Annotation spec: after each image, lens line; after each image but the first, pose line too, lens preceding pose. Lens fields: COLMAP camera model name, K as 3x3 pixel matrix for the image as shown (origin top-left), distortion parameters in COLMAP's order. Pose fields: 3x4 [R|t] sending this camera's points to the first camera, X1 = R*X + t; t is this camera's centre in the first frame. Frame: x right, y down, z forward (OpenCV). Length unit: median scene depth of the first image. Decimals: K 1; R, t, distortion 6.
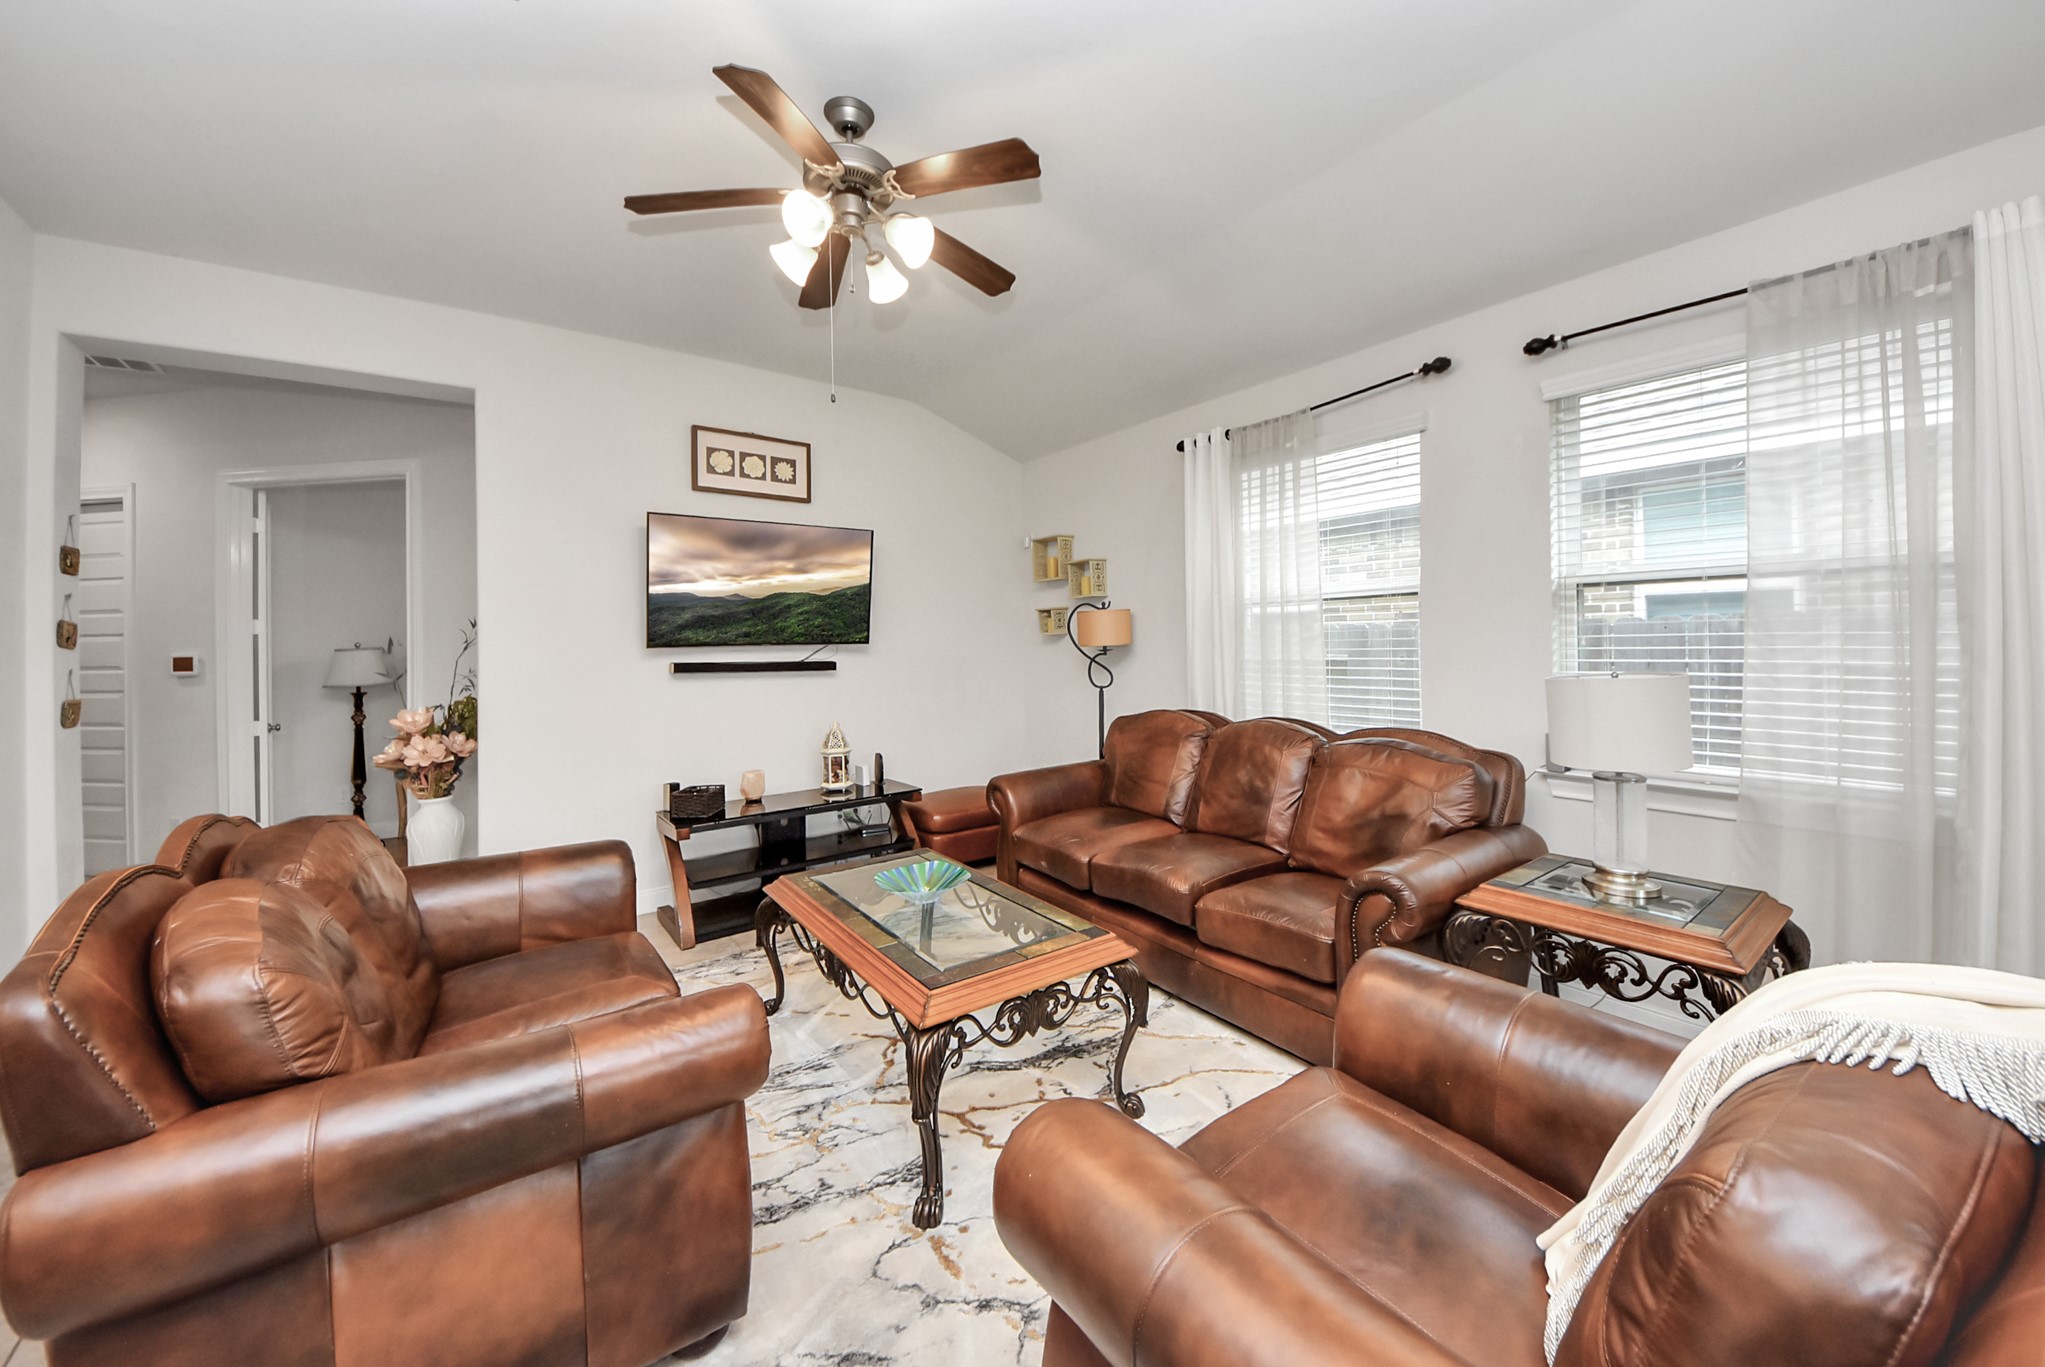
lens RADIAL K [[737.1, 0, 1030.5], [0, 737.1, 640.5], [0, 0, 1]] dist [0.023377, -0.015157]
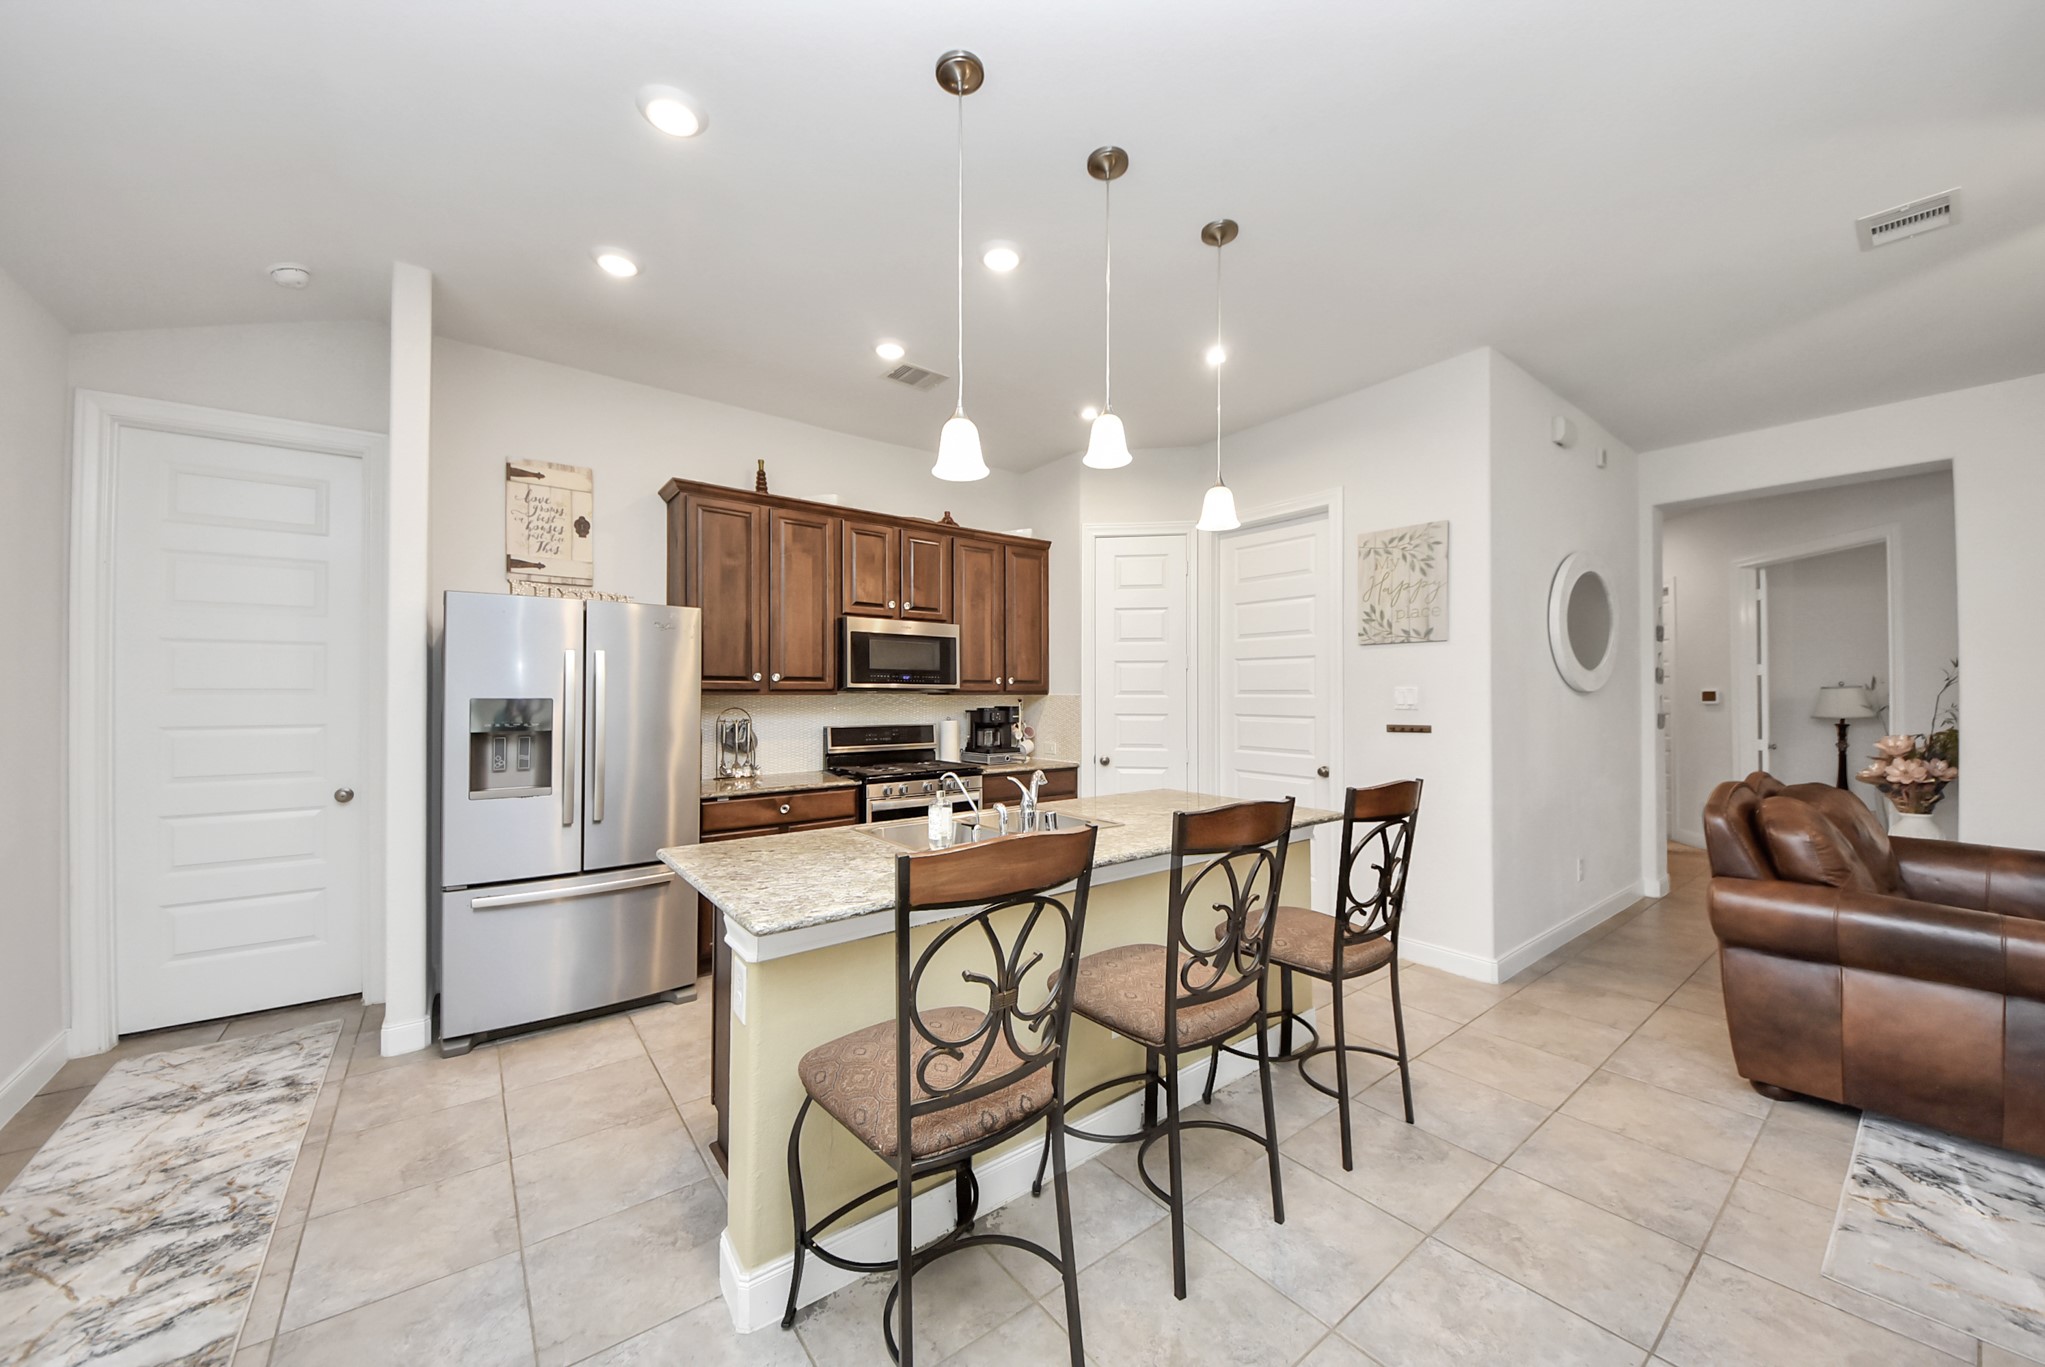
lens RADIAL K [[714.1, 0, 1035.8], [0, 714.1, 688.1], [0, 0, 1]] dist [0.023027, -0.015565]
pose [[0.001399, 0.001900, -0.999997, 0.295513], [0.001077, 0.999998, 0.001902, 0.012042], [0.999998, -0.001080, 0.001397, -0.357702]]
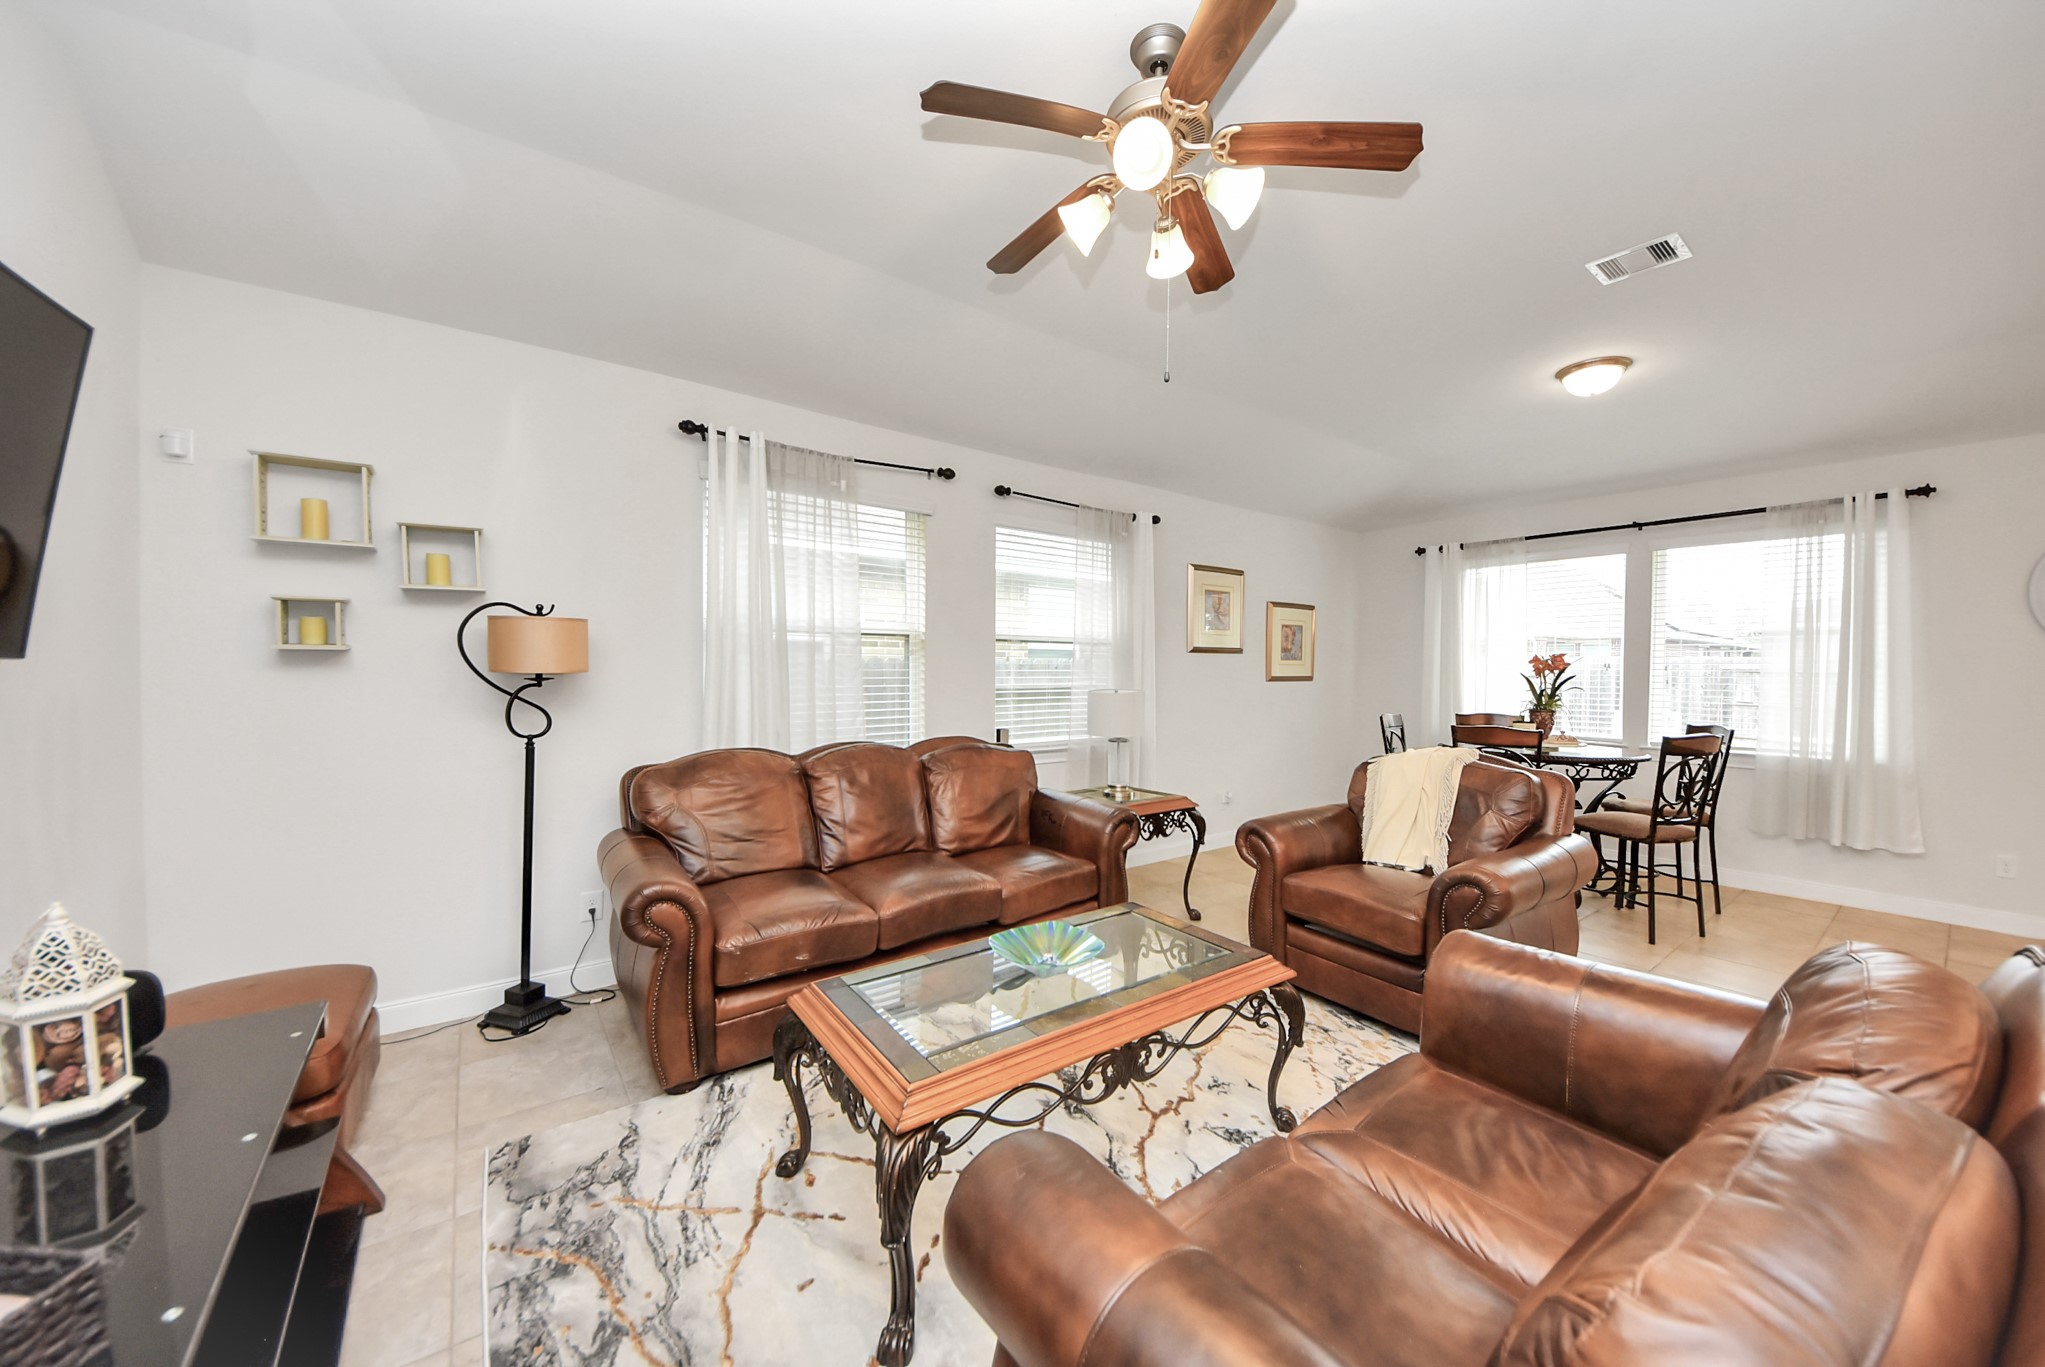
lens RADIAL K [[720.2, 0, 1028.2], [0, 720.2, 680.1], [0, 0, 1]] dist [0.022546, -0.016050]
pose [[0.008235, -0.002593, 0.999963, -0.649560], [-0.008984, 0.999956, 0.002667, 0.009542], [-0.999926, -0.009006, 0.008211, 0.675099]]
